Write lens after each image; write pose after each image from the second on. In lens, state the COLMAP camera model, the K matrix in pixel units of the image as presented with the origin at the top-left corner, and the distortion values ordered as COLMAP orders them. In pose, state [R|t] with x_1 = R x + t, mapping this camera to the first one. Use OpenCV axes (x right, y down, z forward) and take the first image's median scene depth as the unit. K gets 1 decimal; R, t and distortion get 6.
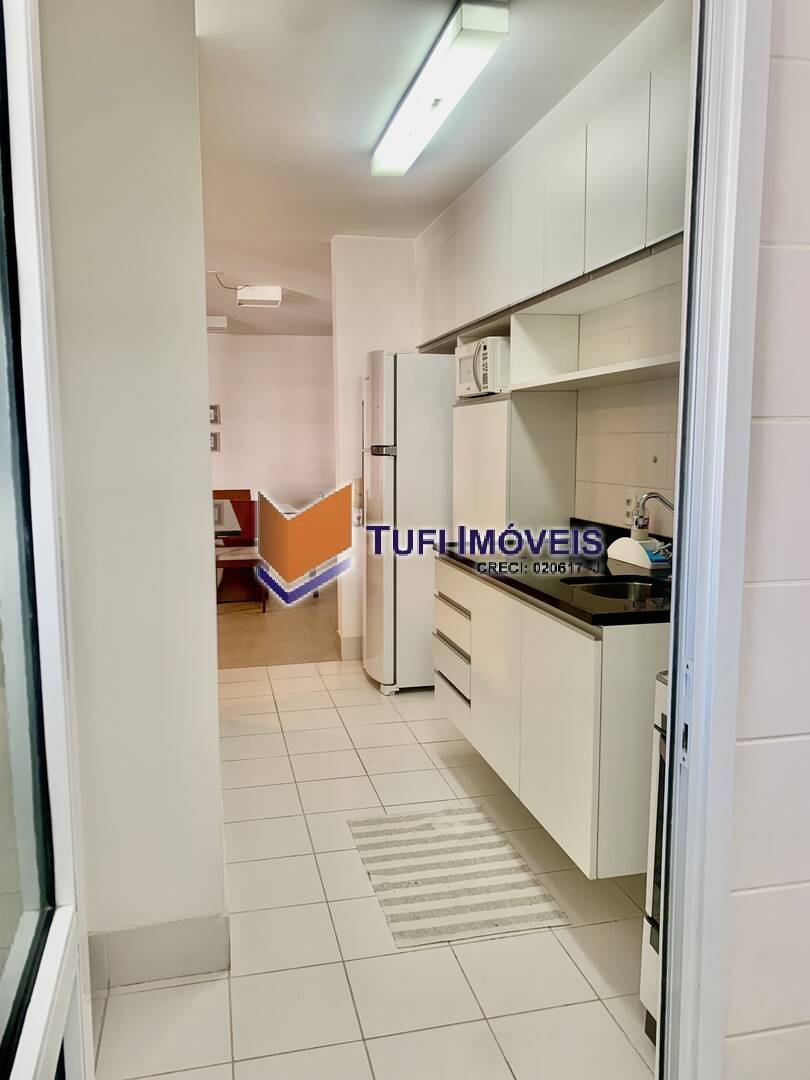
lens RADIAL K [[828.7, 0, 405.0], [0, 828.7, 540.0], [0, 0, 1]] dist [0.005288, 0.000907]
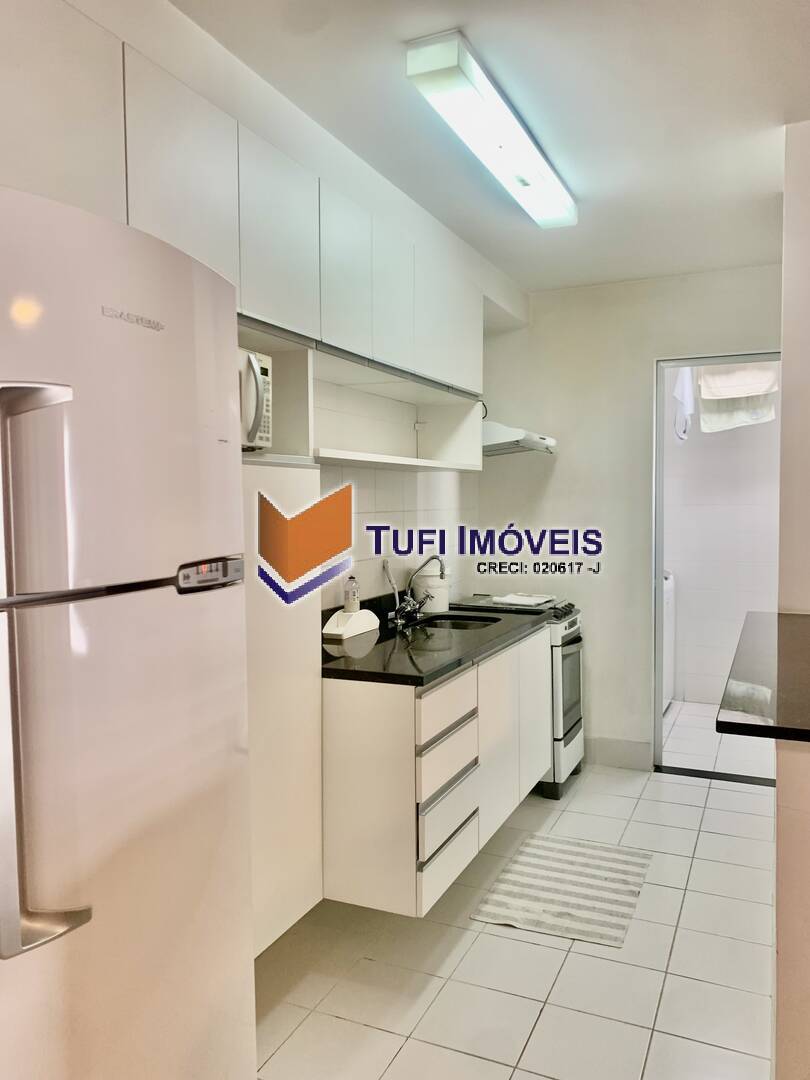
lens RADIAL K [[828.7, 0, 405.0], [0, 828.7, 540.0], [0, 0, 1]] dist [0.005288, 0.000907]
pose [[-0.780009, -0.020178, 0.625443, -0.472607], [0.100496, 0.982468, 0.157027, -0.274742], [-0.617646, 0.185337, -0.764306, 1.876607]]
